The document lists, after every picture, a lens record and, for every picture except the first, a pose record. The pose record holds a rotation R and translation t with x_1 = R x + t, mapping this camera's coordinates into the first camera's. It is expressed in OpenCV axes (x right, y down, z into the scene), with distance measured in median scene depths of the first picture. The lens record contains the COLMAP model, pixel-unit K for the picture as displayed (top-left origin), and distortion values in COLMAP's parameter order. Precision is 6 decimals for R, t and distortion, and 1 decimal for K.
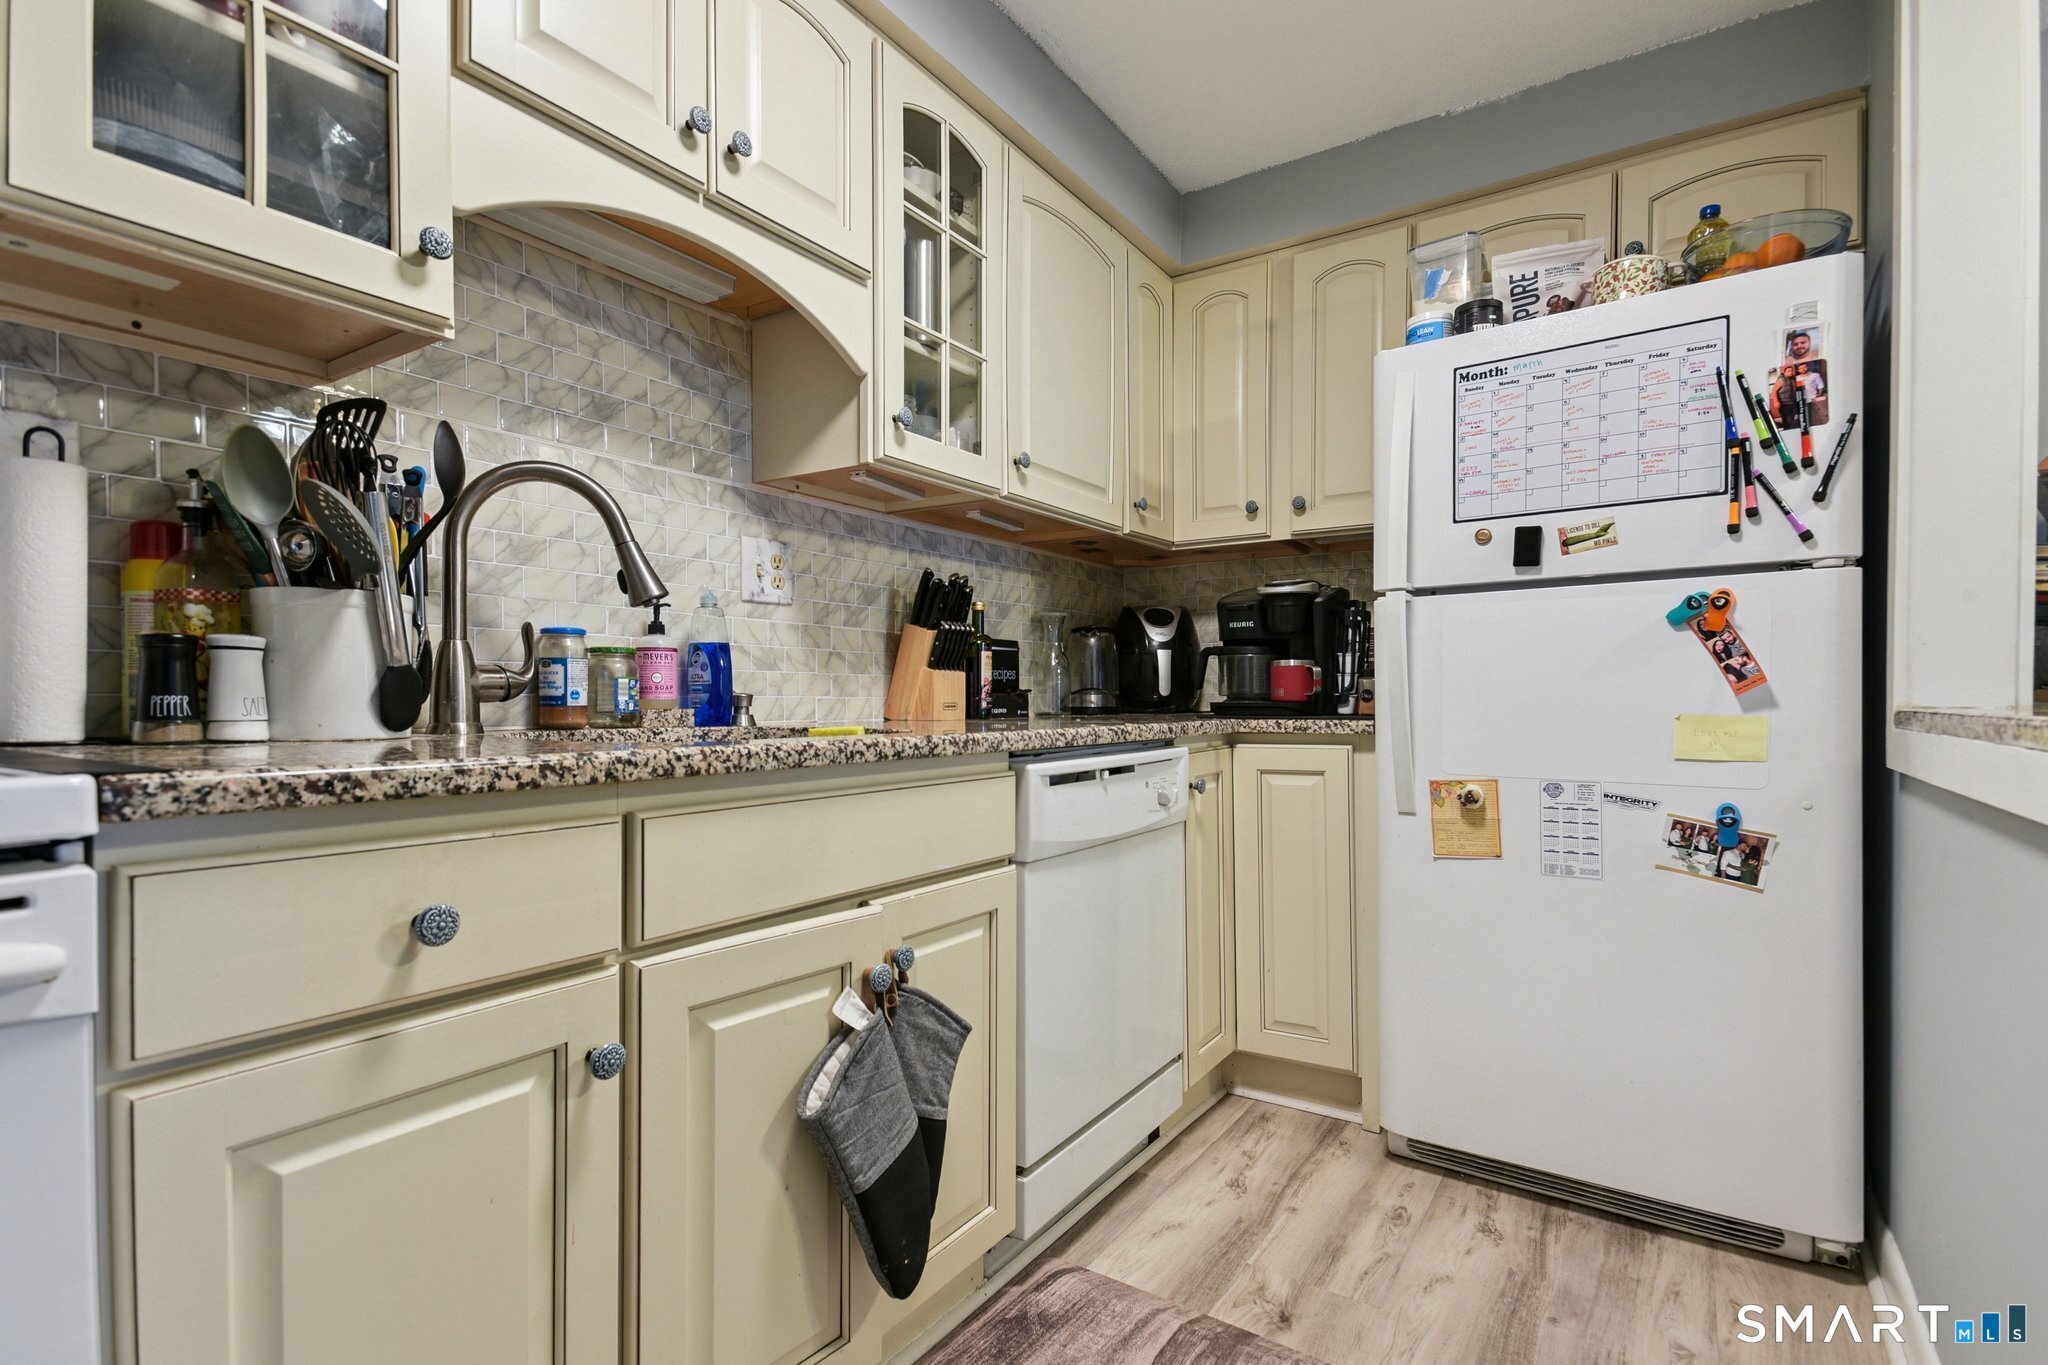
lens RADIAL K [[968.8, 0, 1036.4], [0, 968.8, 706.3], [0, 0, 1]] dist [0.021798, -0.015267]
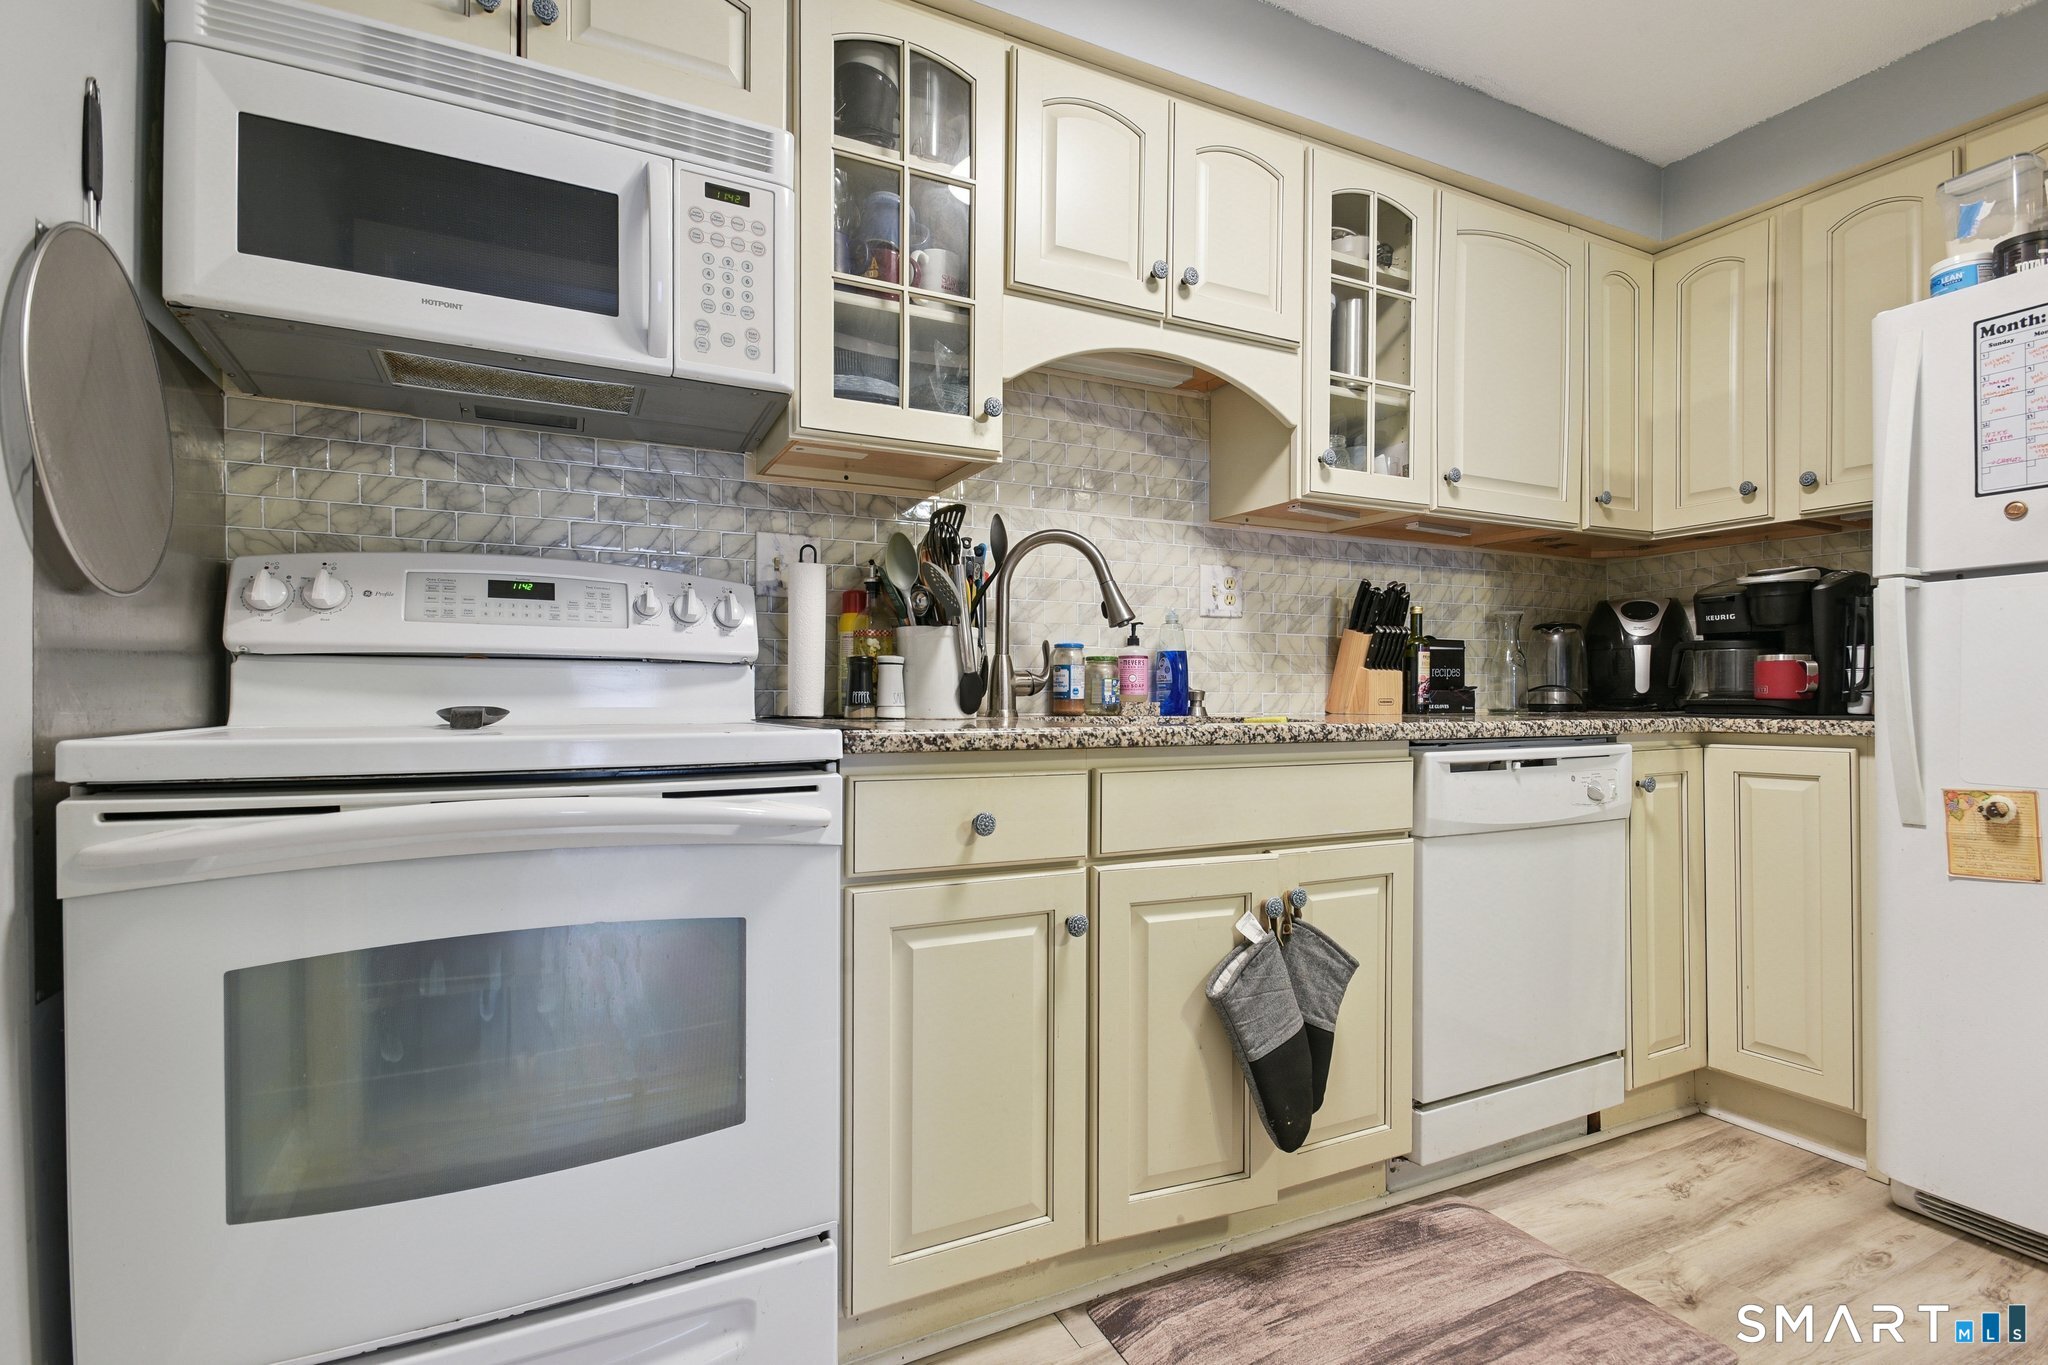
lens RADIAL K [[968.8, 0, 1032.6], [0, 968.8, 698.9], [0, 0, 1]] dist [0.021798, -0.015267]
pose [[0.865253, 0.005343, -0.501306, 0.152814], [-0.007342, 0.999971, -0.002014, 0.002402], [0.501281, 0.005423, 0.865268, -0.213723]]
